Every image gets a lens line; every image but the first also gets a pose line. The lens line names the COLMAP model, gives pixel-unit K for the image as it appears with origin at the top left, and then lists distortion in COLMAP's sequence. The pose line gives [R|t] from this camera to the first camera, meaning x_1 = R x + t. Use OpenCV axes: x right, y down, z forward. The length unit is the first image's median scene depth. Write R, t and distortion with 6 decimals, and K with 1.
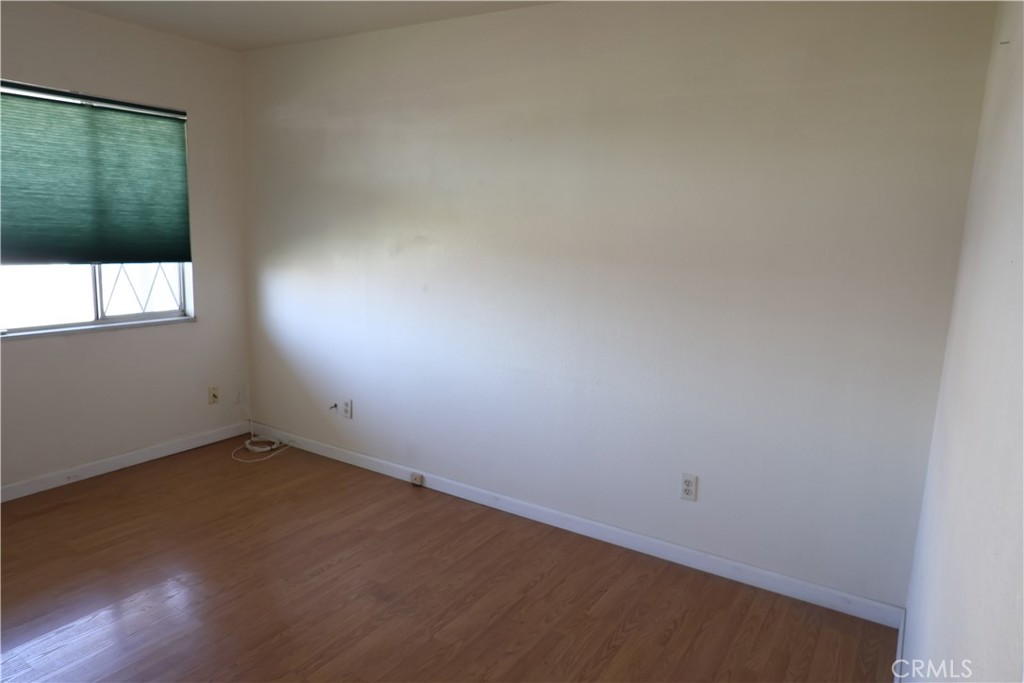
lens RADIAL K [[657.9, 0, 512.6], [0, 657.9, 324.9], [0, 0, 1]] dist [0.004891, 0.001801]
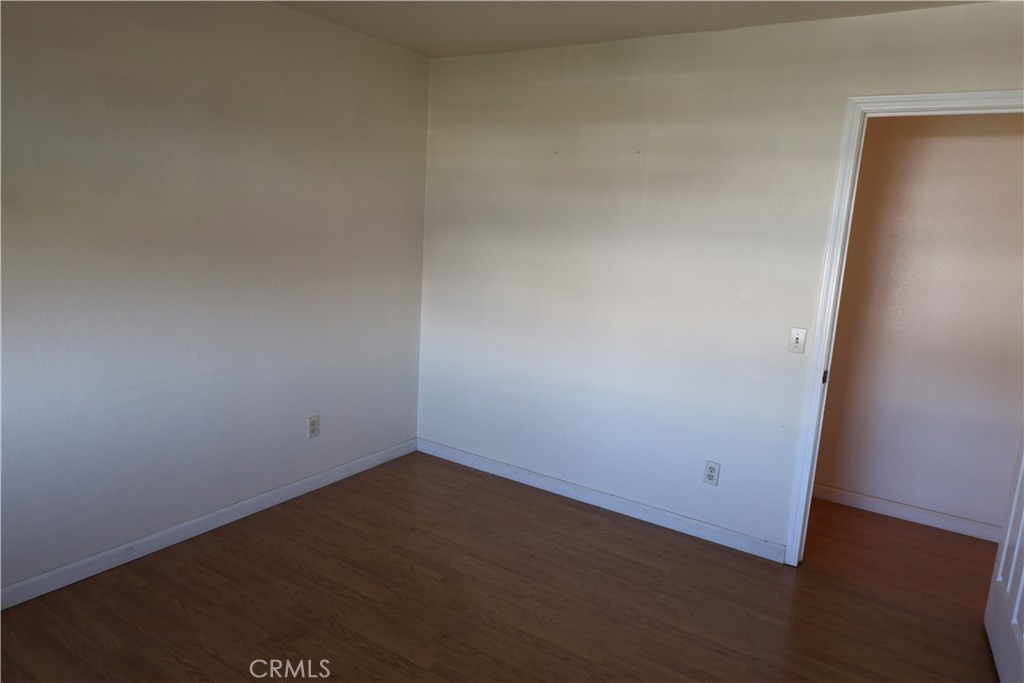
lens RADIAL K [[657.9, 0, 512.6], [0, 657.9, 324.9], [0, 0, 1]] dist [0.004891, 0.001801]
pose [[0.020202, -0.186336, 0.982278, -0.912371], [0.093561, 0.978520, 0.183699, -0.133903], [-0.995409, 0.088192, 0.037202, 0.570607]]
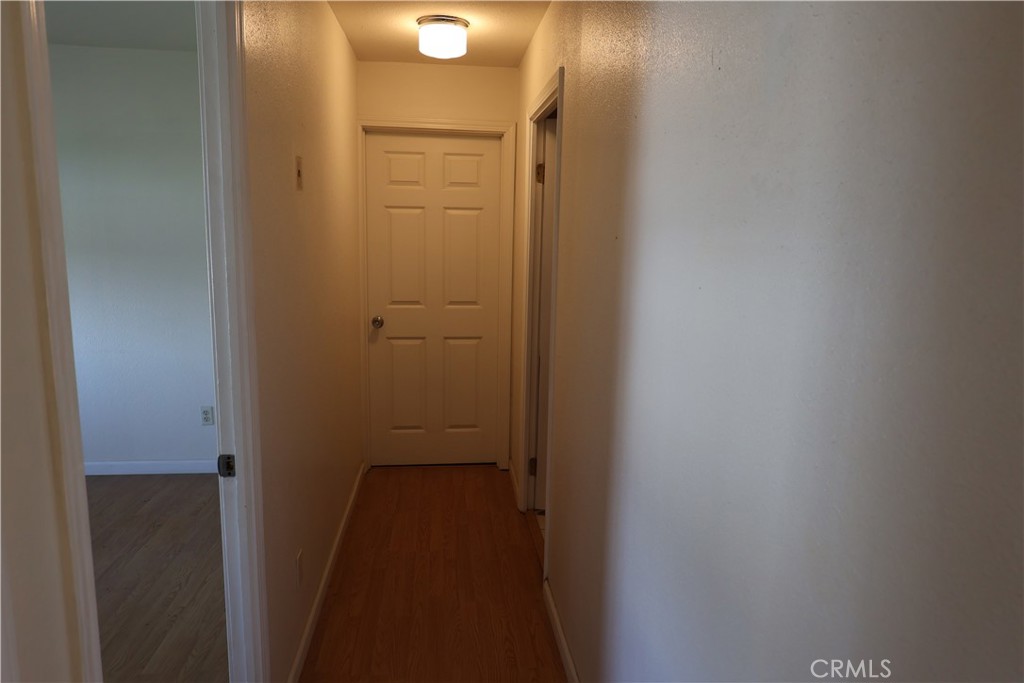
lens RADIAL K [[657.9, 0, 512.6], [0, 657.9, 324.9], [0, 0, 1]] dist [0.004891, 0.001801]
pose [[0.786173, -0.124171, 0.605404, -0.044188], [0.109235, 0.992103, 0.061633, 0.041013], [-0.608276, 0.017678, 0.793528, -0.506984]]
